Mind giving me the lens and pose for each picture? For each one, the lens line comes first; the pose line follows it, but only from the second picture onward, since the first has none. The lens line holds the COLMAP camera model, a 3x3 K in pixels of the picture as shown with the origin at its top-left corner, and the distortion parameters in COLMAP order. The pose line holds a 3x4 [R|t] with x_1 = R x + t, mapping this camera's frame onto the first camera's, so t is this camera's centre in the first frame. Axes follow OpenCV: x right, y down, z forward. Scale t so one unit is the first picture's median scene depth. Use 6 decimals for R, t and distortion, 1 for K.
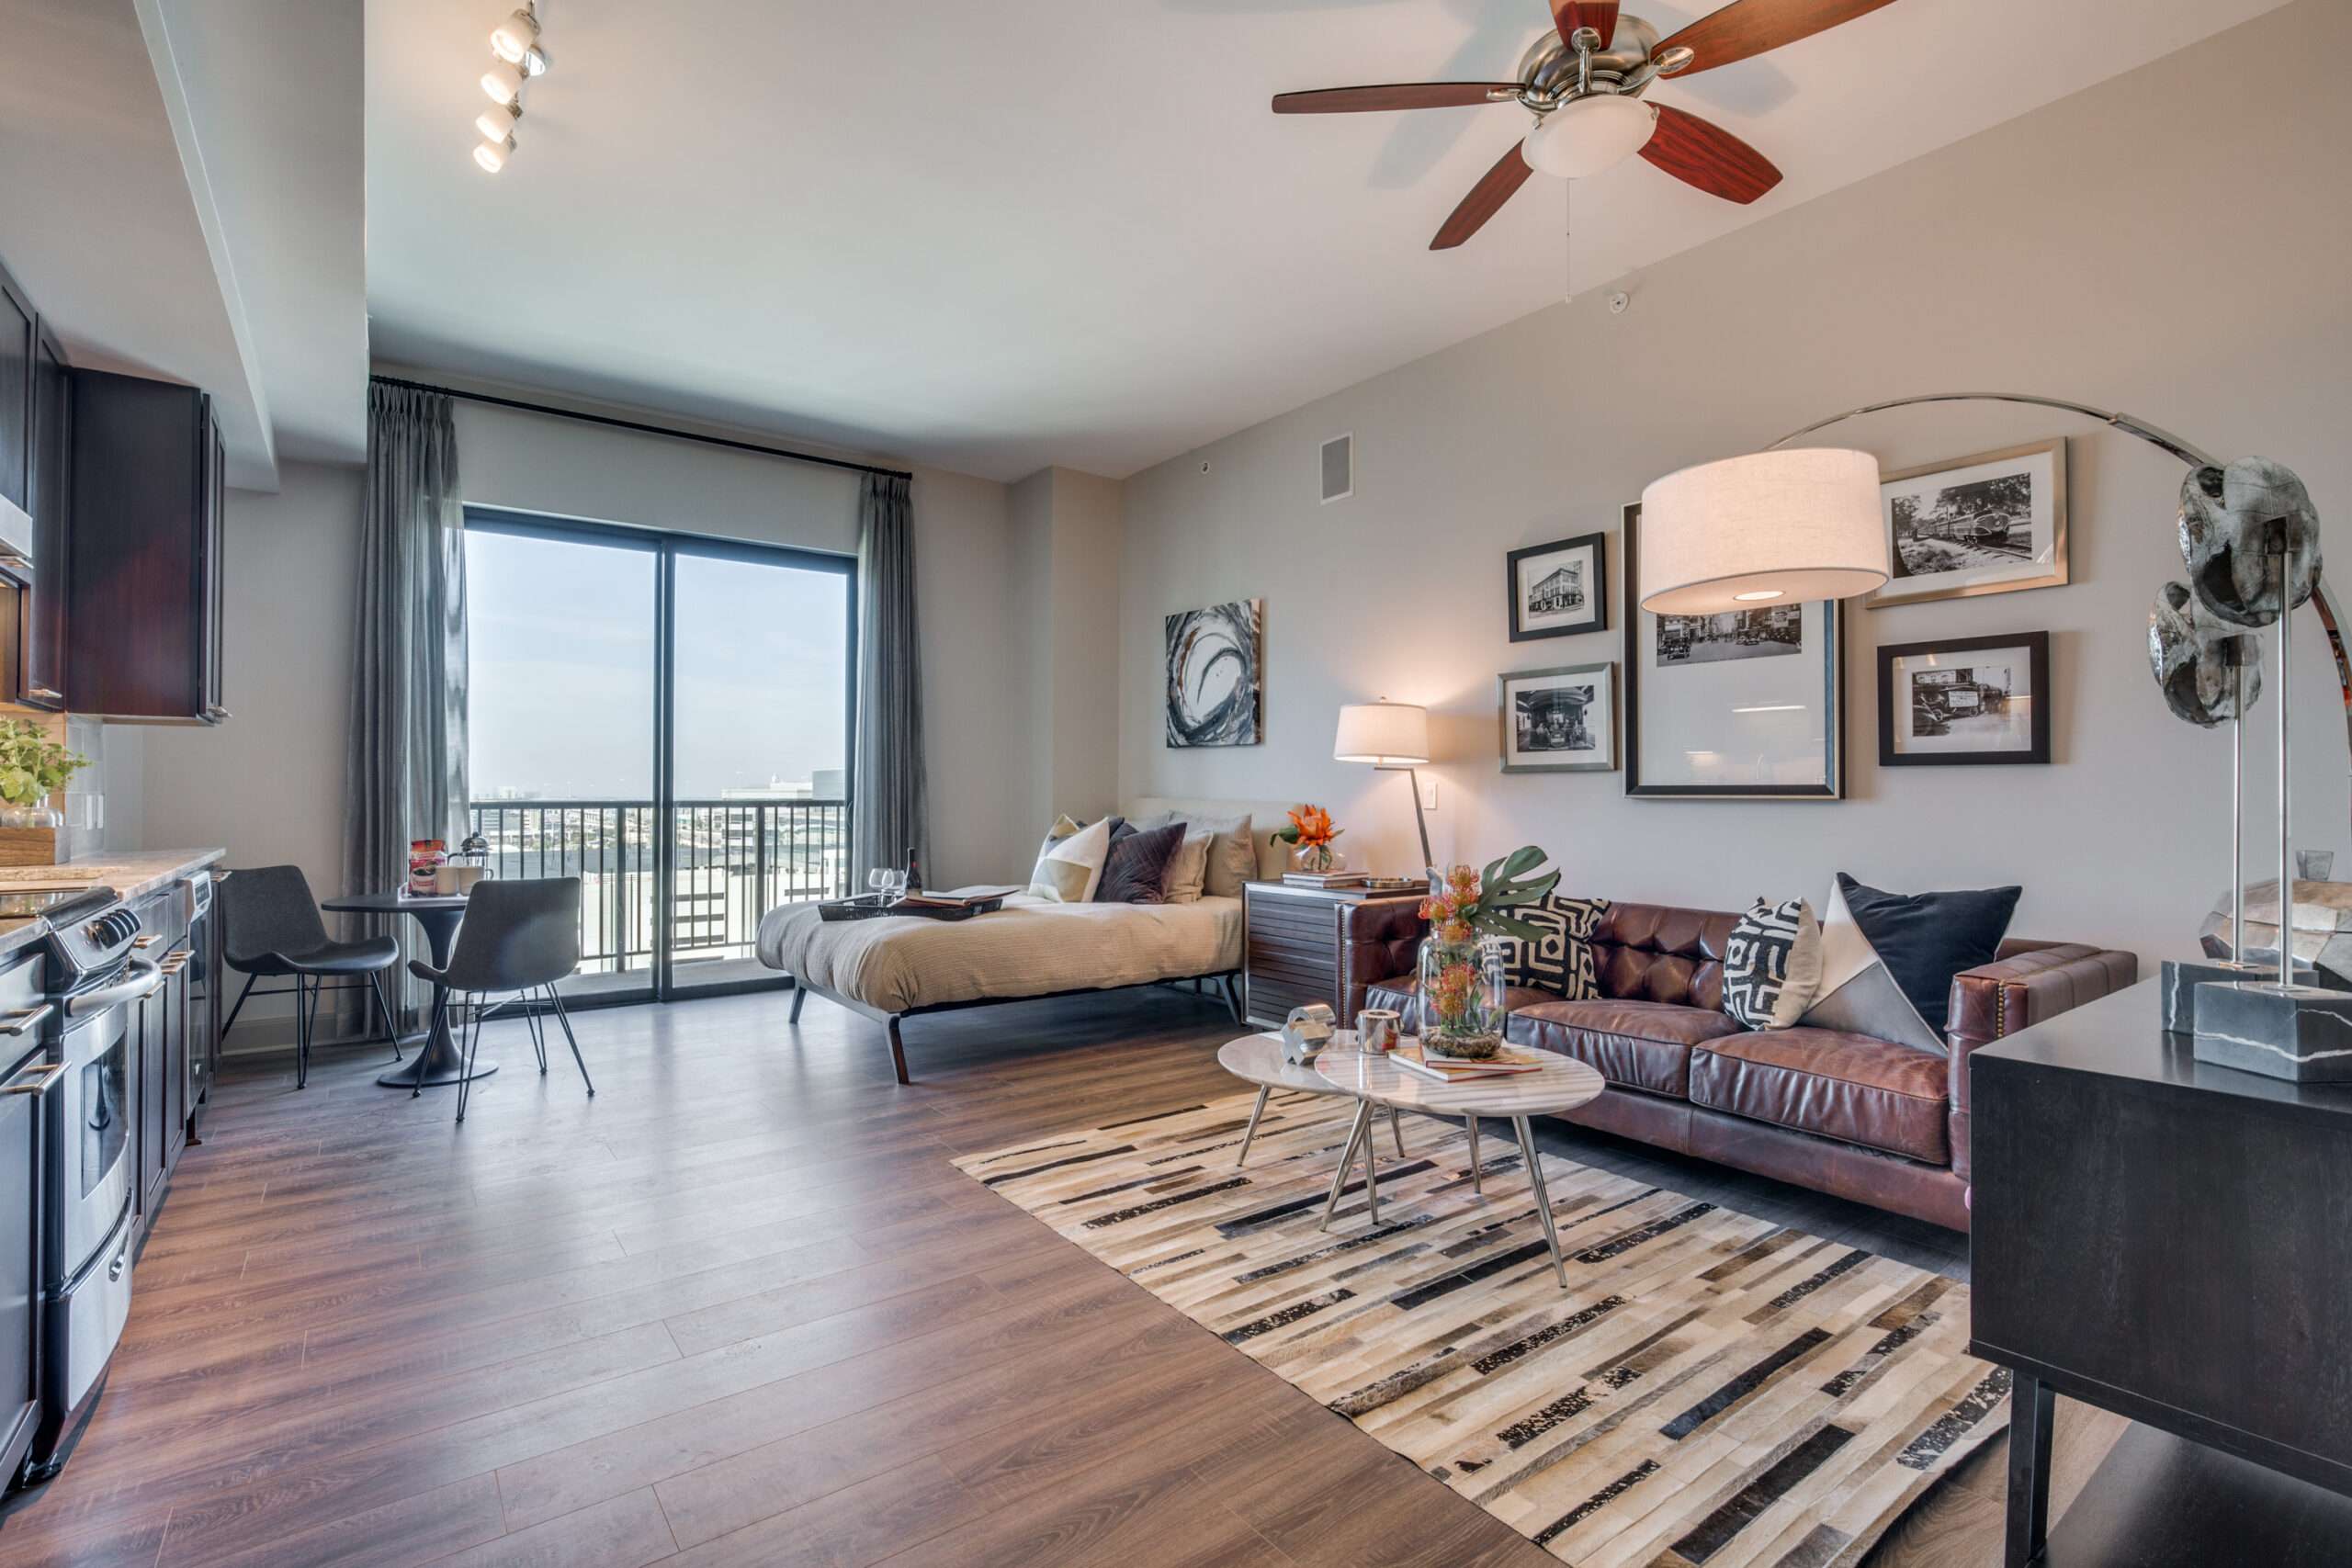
lens RADIAL K [[1065.5, 0, 1169.4], [0, 1065.5, 796.3], [0, 0, 1]] dist [-0.033912, -0.000590]
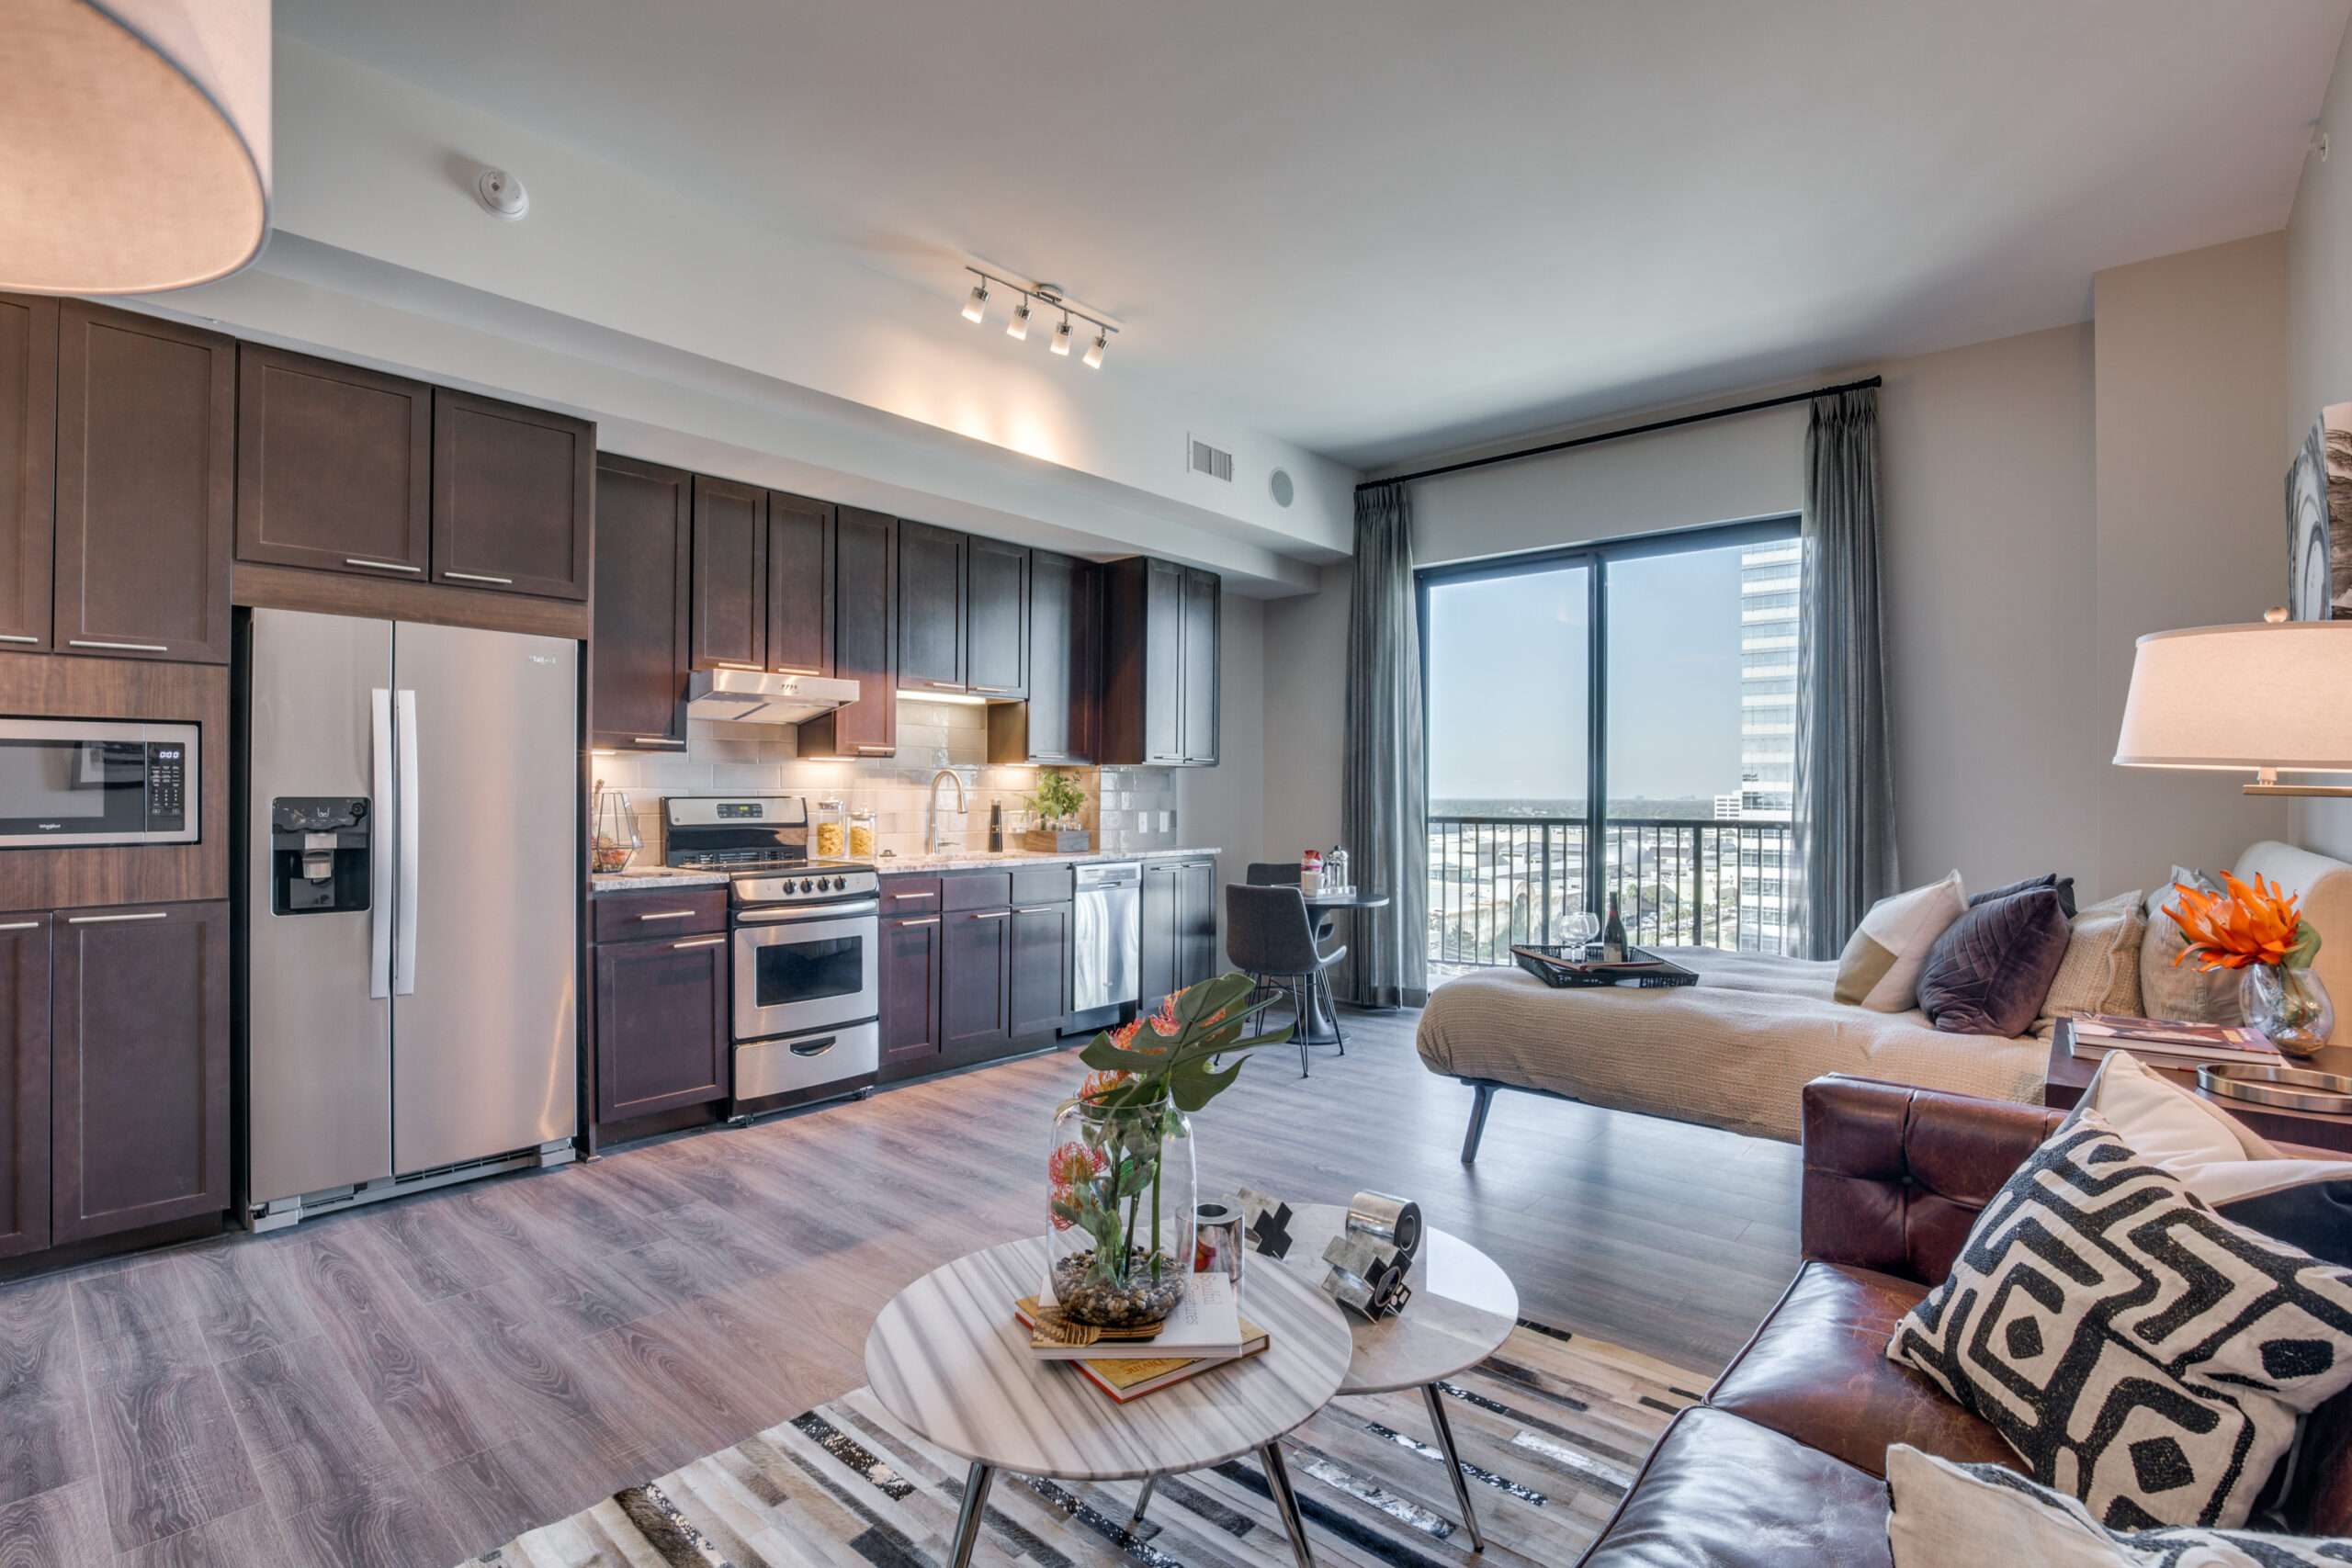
lens RADIAL K [[1065.5, 0, 1169.1], [0, 1065.5, 775.0], [0, 0, 1]] dist [-0.033912, -0.000590]
pose [[0.205748, -0.015274, -0.978486, 0.625743], [-0.003533, 0.999860, -0.016351, -0.030160], [0.978599, 0.006821, 0.205665, 0.664191]]
